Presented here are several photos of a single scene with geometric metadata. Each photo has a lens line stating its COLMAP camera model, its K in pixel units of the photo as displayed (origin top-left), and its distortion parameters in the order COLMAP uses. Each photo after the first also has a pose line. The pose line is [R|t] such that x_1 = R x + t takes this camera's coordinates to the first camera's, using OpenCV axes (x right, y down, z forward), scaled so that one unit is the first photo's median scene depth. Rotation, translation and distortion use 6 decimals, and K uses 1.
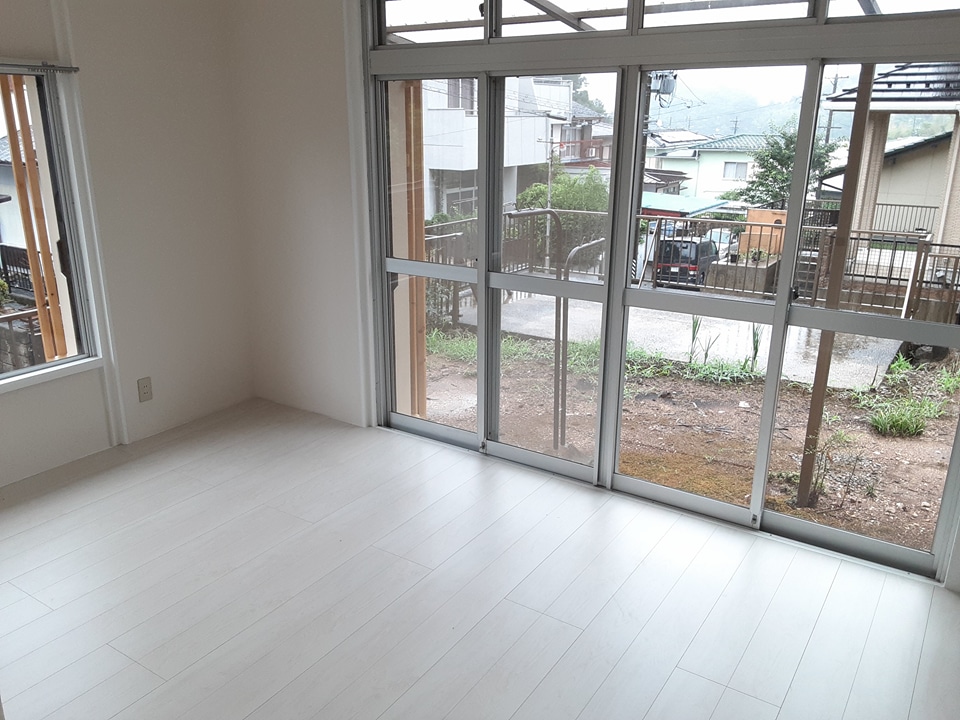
lens RADIAL K [[773.3, 0, 469.6], [0, 773.3, 362.0], [0, 0, 1]] dist [0.110685, -0.143260]
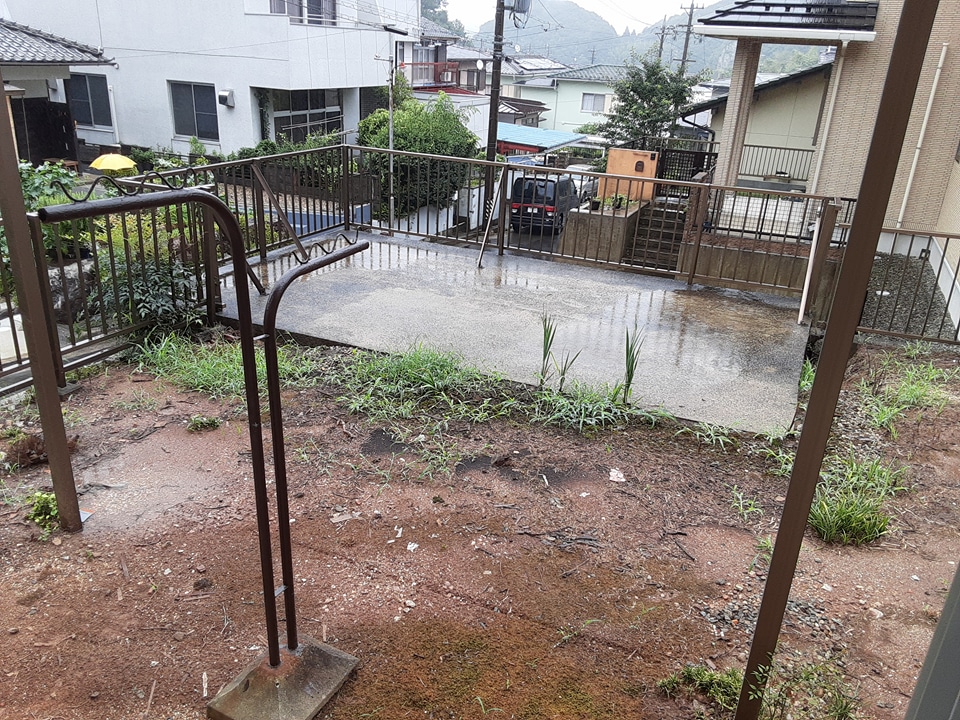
lens RADIAL K [[773.3, 0, 472.6], [0, 773.3, 359.4], [0, 0, 1]] dist [0.110685, -0.143260]
pose [[0.984475, -0.025570, 0.173655, 0.034393], [0.010604, 0.996189, 0.086569, -0.028298], [-0.175207, -0.083384, 0.980994, 0.110987]]
